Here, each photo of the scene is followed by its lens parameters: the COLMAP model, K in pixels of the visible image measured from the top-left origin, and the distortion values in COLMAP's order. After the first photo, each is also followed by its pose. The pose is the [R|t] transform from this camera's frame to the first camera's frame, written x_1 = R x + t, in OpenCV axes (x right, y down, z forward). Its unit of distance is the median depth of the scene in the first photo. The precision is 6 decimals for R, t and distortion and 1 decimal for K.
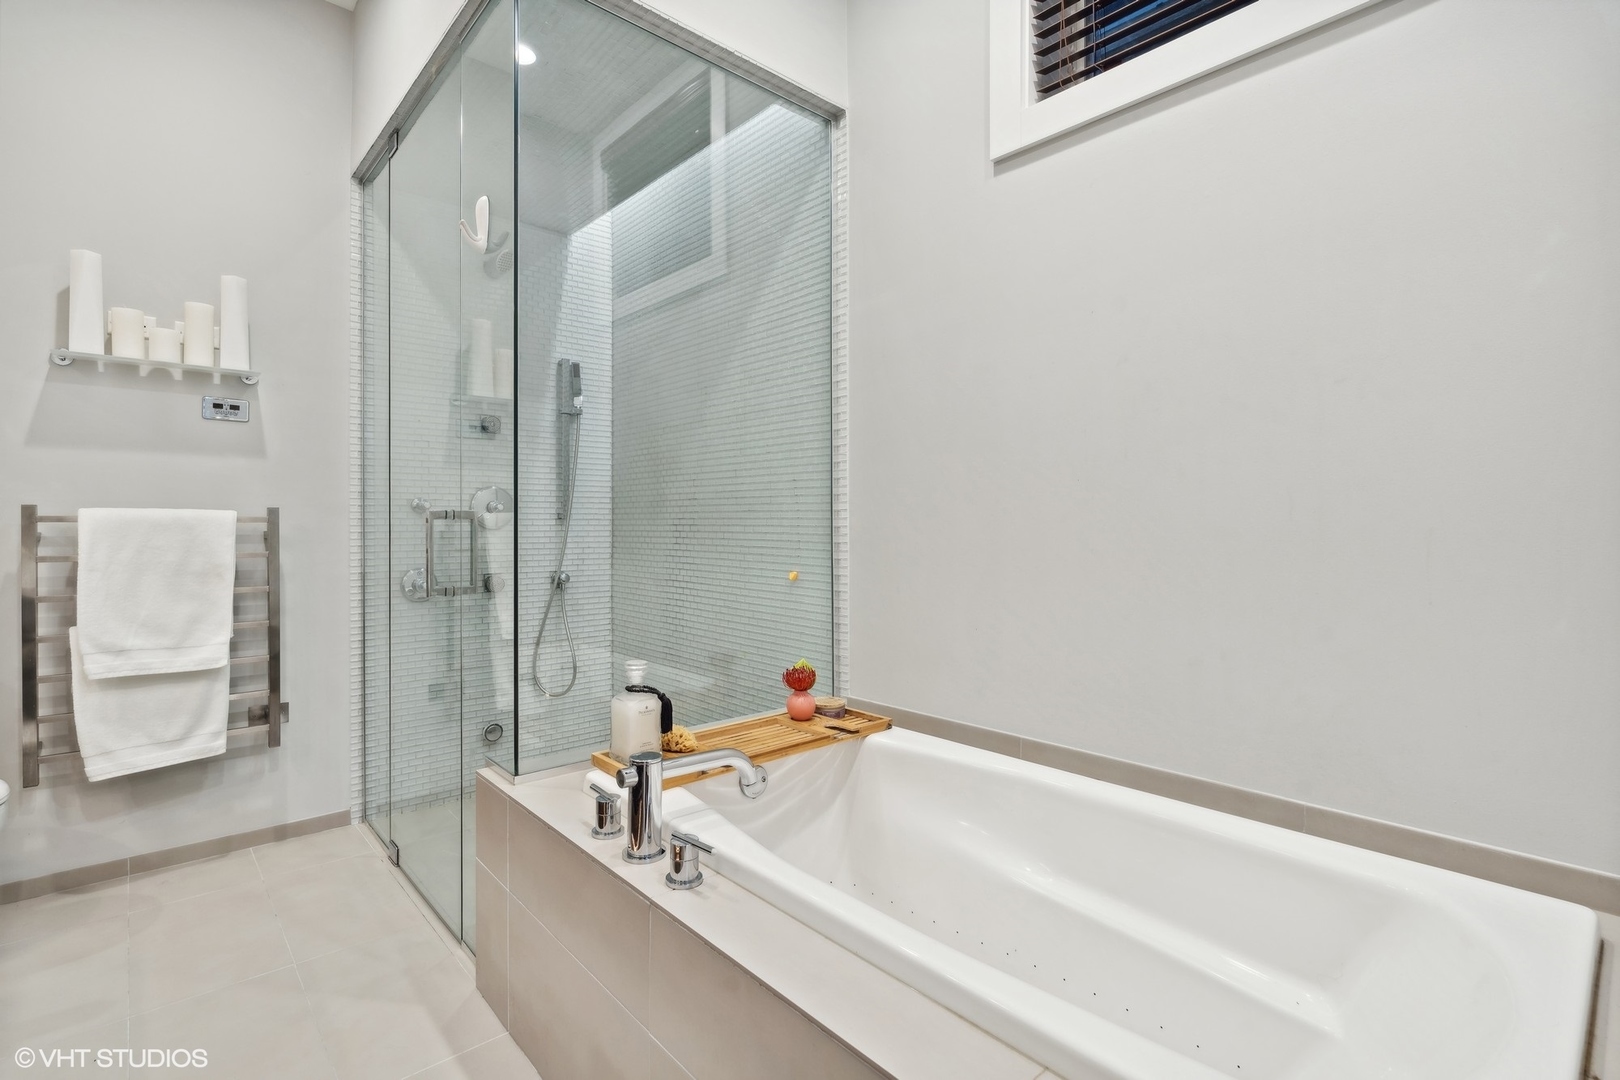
lens RADIAL K [[762.6, 0, 817.4], [0, 762.6, 536.5], [0, 0, 1]] dist [-0.003218, 0.001727]
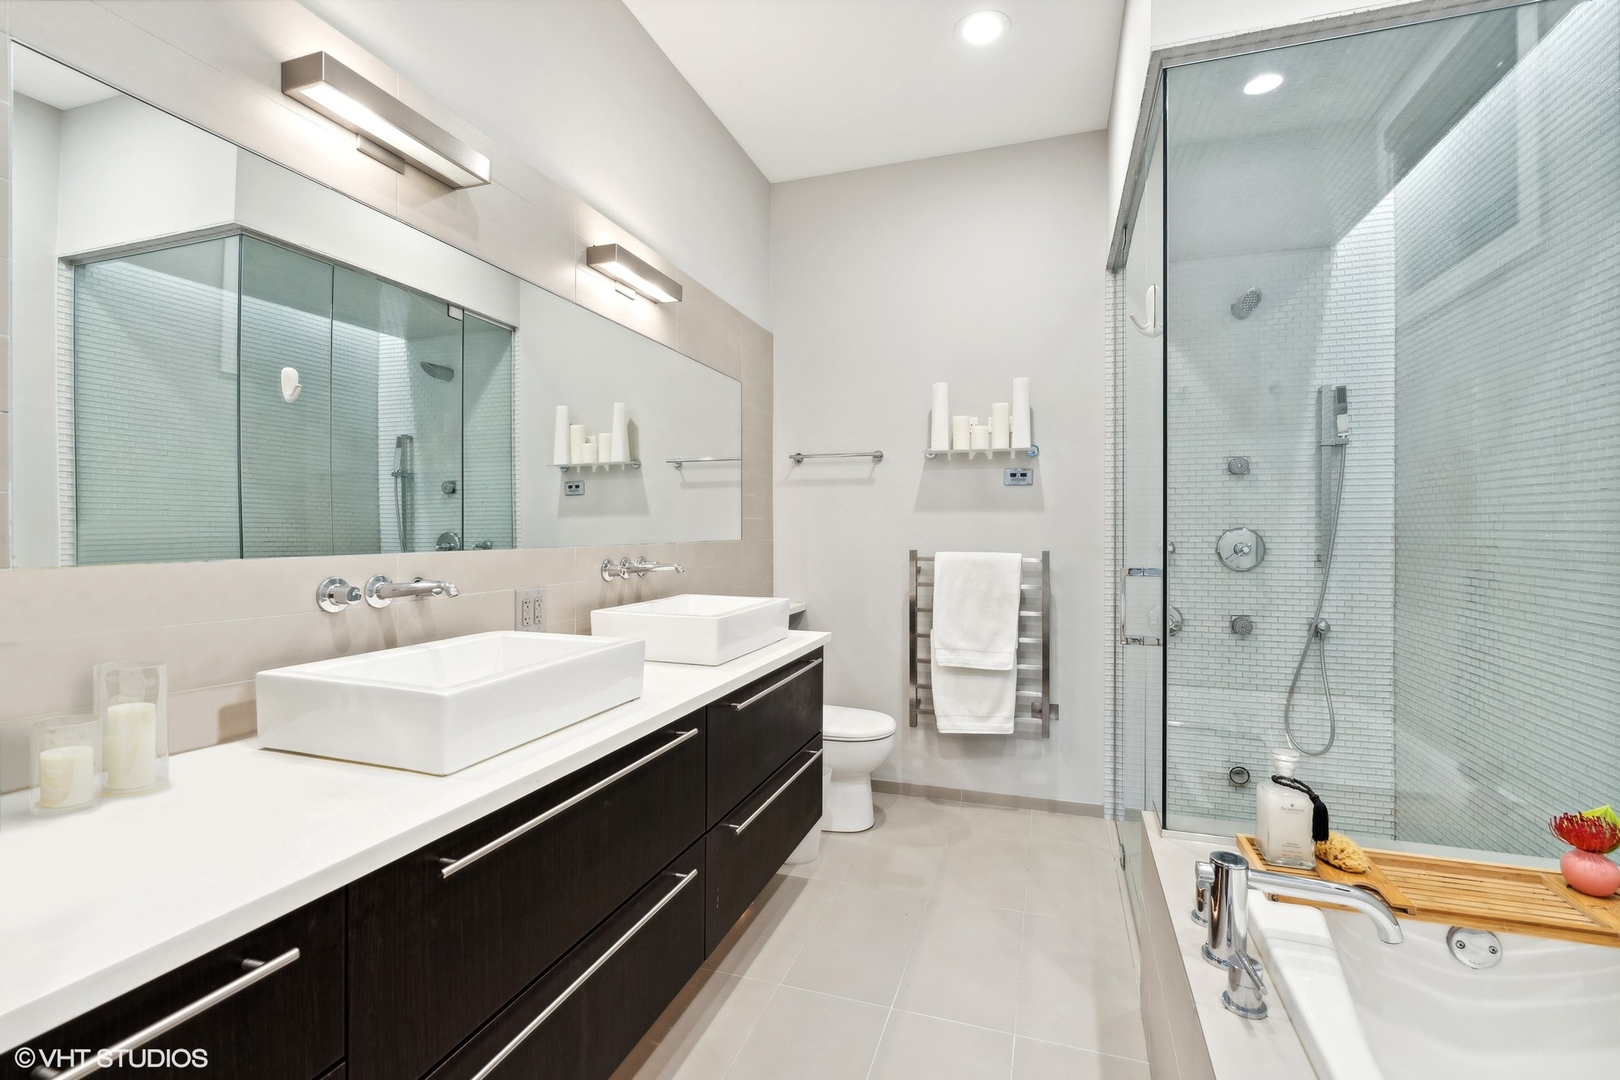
lens RADIAL K [[762.6, 0, 814.2], [0, 762.6, 532.8], [0, 0, 1]] dist [-0.003218, 0.001727]
pose [[0.476771, 0.014621, -0.878906, 0.220674], [-0.010634, 0.999884, 0.010865, -0.077366], [0.878963, 0.004167, 0.476871, 0.047636]]
